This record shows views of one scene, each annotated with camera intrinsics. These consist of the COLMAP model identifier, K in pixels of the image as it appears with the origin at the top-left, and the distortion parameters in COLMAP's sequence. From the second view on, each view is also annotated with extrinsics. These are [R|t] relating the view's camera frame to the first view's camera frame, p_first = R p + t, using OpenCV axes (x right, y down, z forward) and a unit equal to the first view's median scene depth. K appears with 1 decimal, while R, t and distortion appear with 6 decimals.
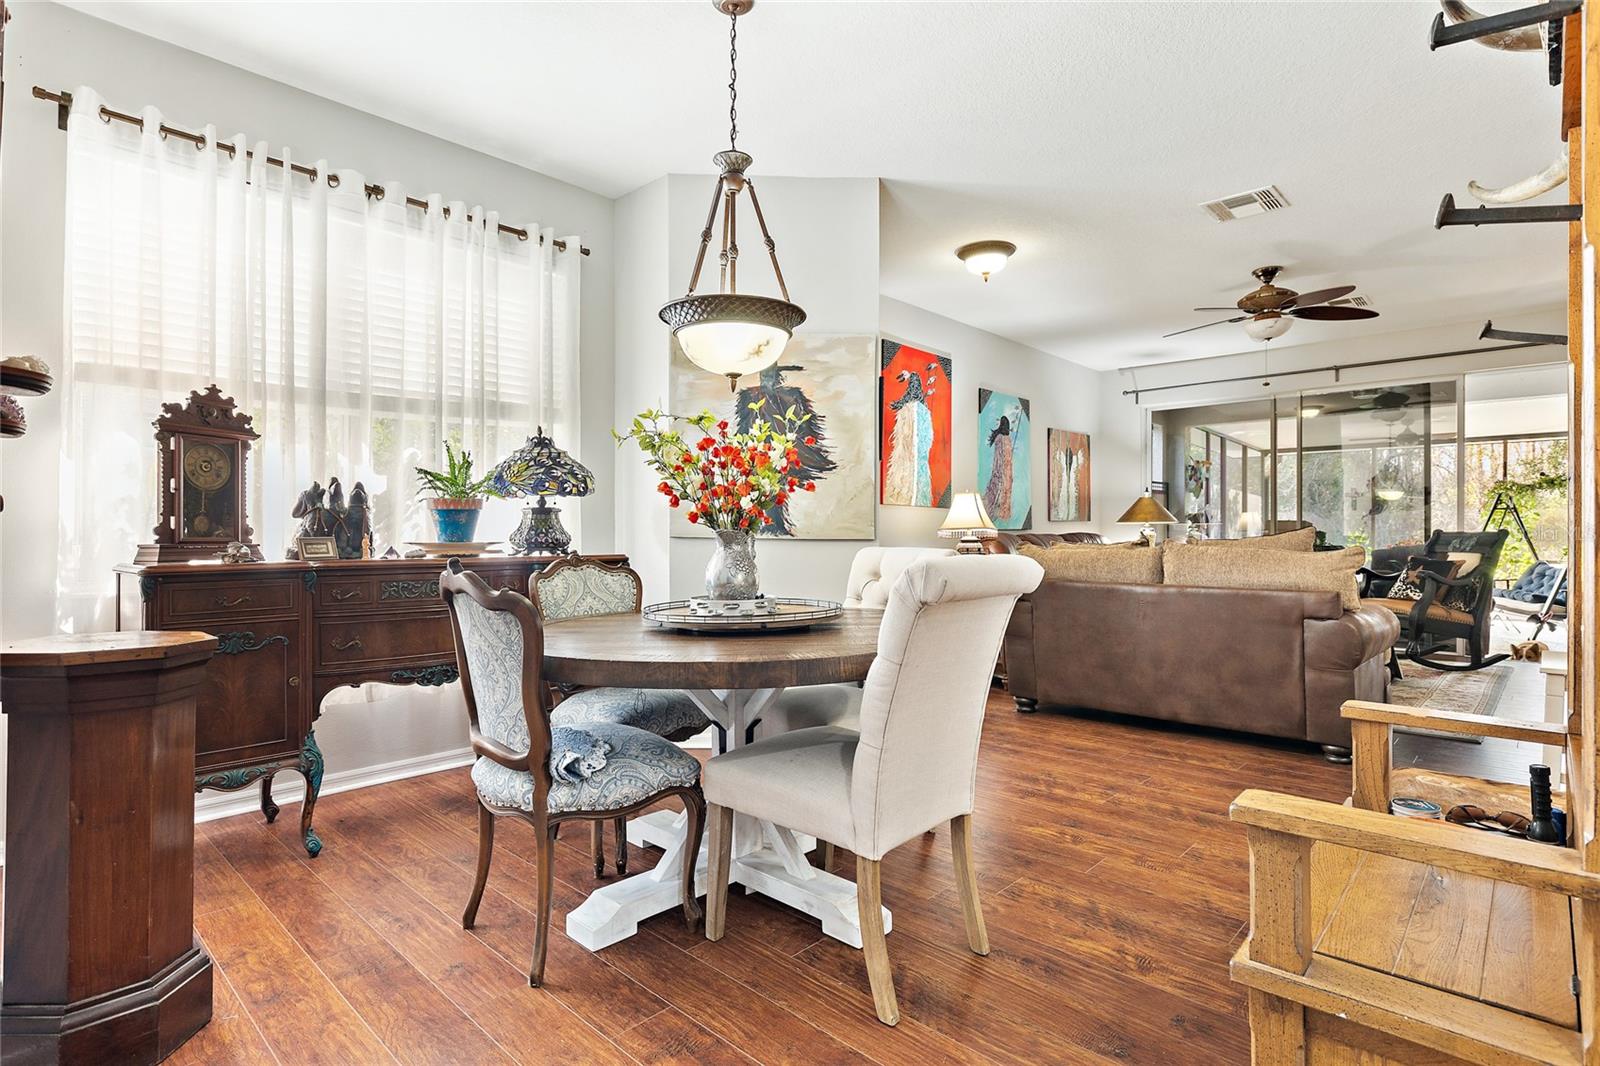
lens RADIAL K [[813.4, 0, 798.5], [0, 813.4, 528.4], [0, 0, 1]] dist [0.004131, 0.000011]
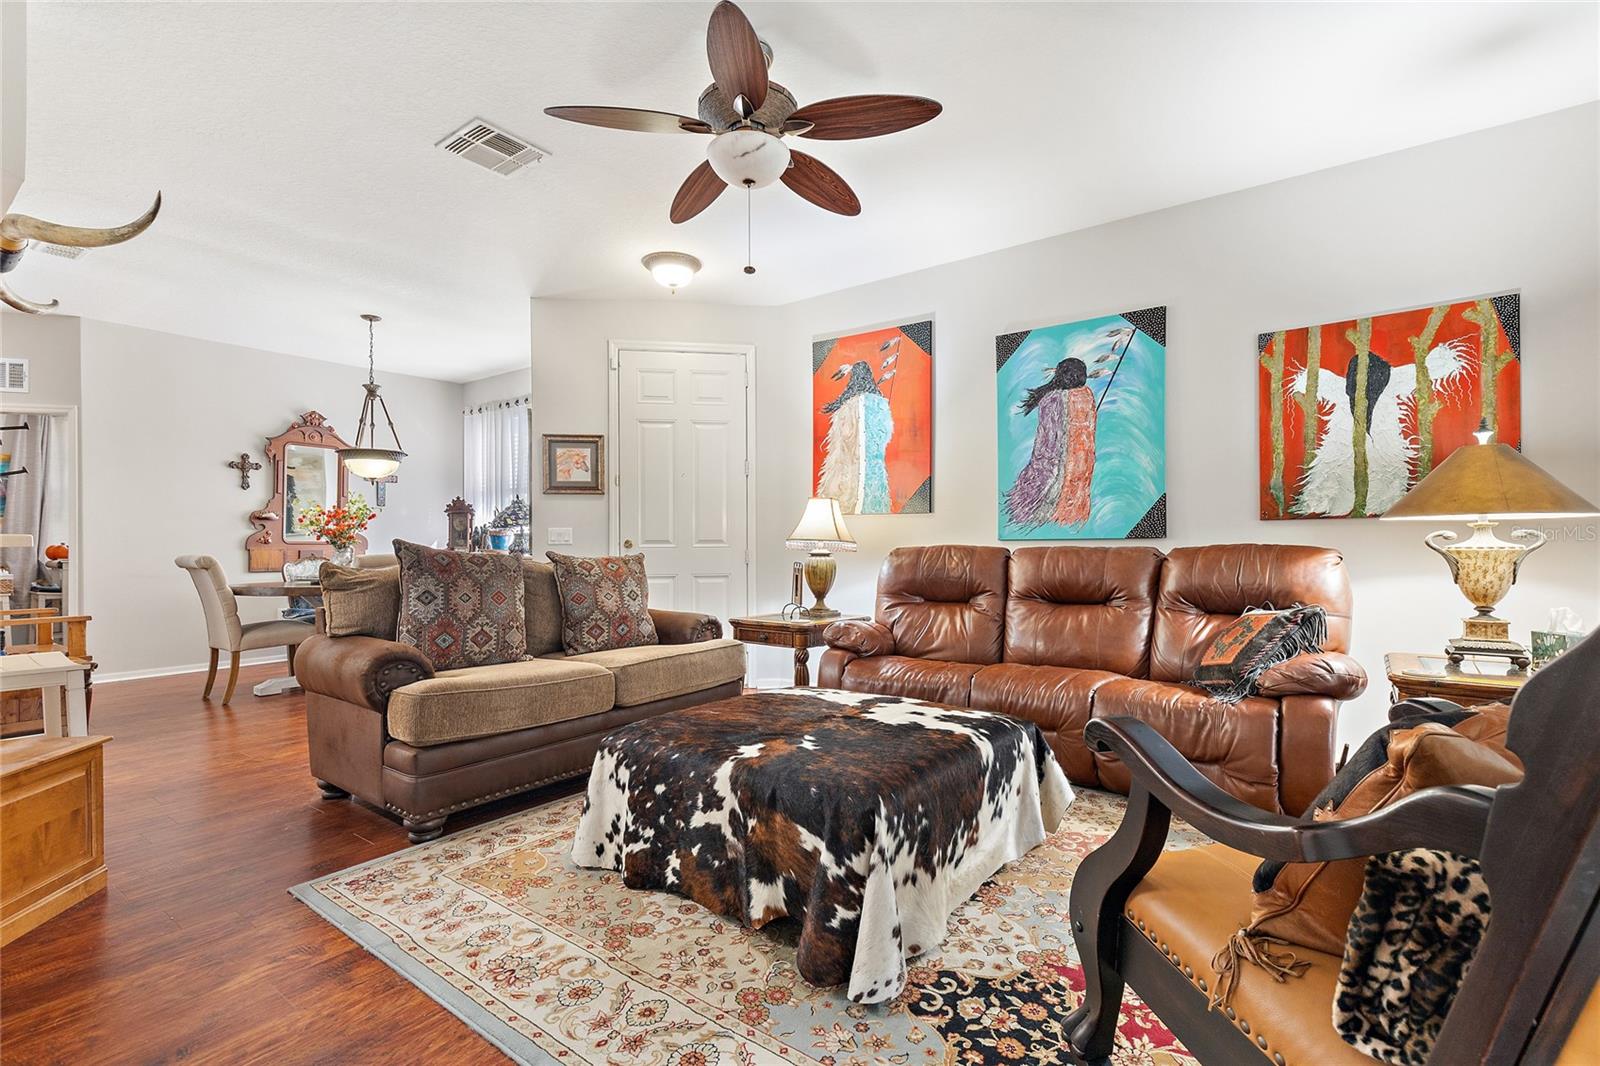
lens RADIAL K [[735.1, 0, 809.2], [0, 735.1, 542.8], [0, 0, 1]] dist [0.005502, -0.000716]
pose [[0.117691, -0.000255, -0.993050, 0.896764], [0.008384, 0.999965, 0.000737, 0.002226], [0.993015, -0.008413, 0.117689, 0.828080]]
